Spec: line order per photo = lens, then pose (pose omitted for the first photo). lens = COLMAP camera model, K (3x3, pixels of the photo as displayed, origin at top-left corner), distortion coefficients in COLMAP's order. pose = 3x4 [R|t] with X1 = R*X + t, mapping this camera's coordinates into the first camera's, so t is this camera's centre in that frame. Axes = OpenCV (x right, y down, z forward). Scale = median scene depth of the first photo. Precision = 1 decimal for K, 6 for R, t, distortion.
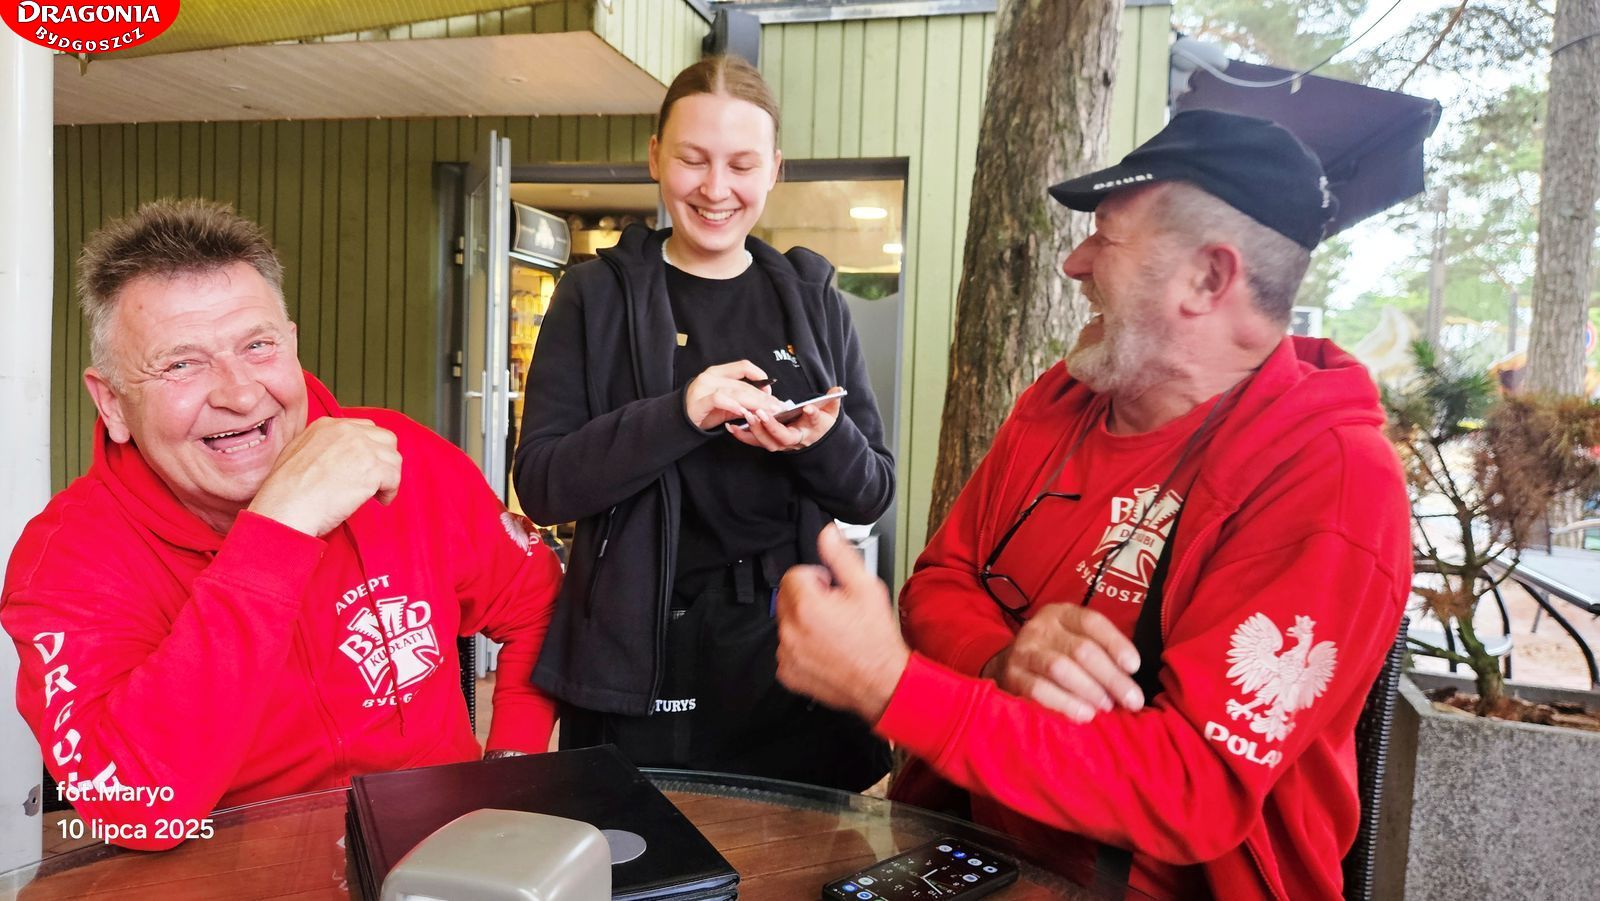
lens RADIAL K [[1086.8, 0, 787.8], [0, 1086.8, 445.1], [0, 0, 1]] dist [0.031625, 0.000980]
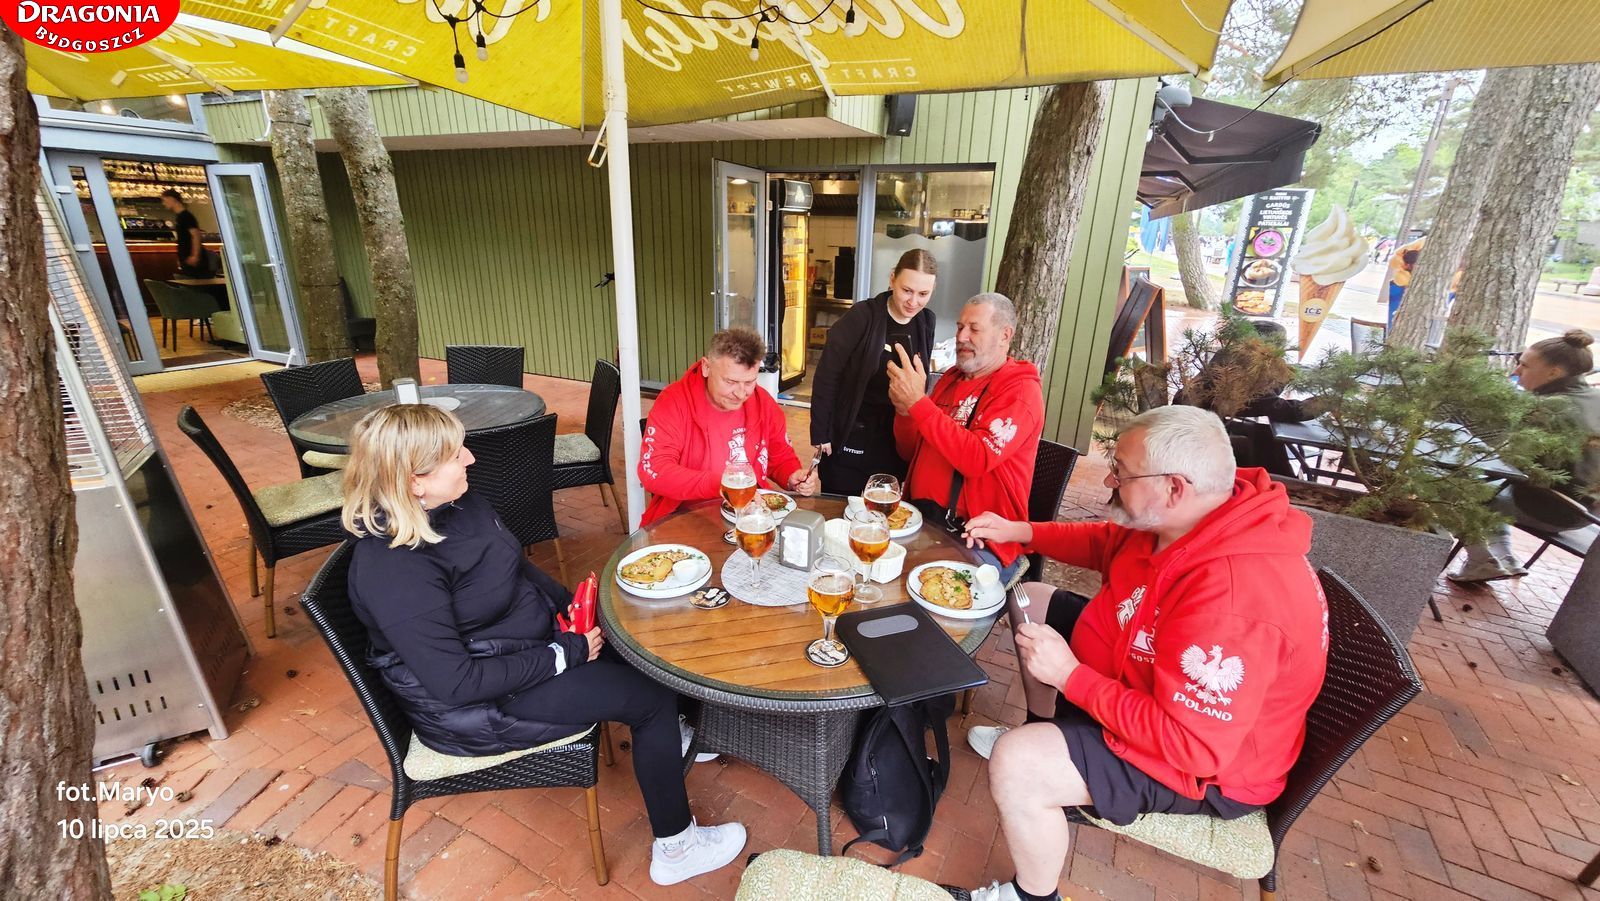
lens RADIAL K [[634.8, 0, 802.2], [0, 634.8, 451.5], [0, 0, 1]] dist [0.000078, 0.000008]
pose [[0.977727, 0.061797, -0.200575, 0.046108], [-0.004253, 0.961307, 0.275445, -0.110336], [0.209835, -0.268457, 0.940159, -0.246124]]
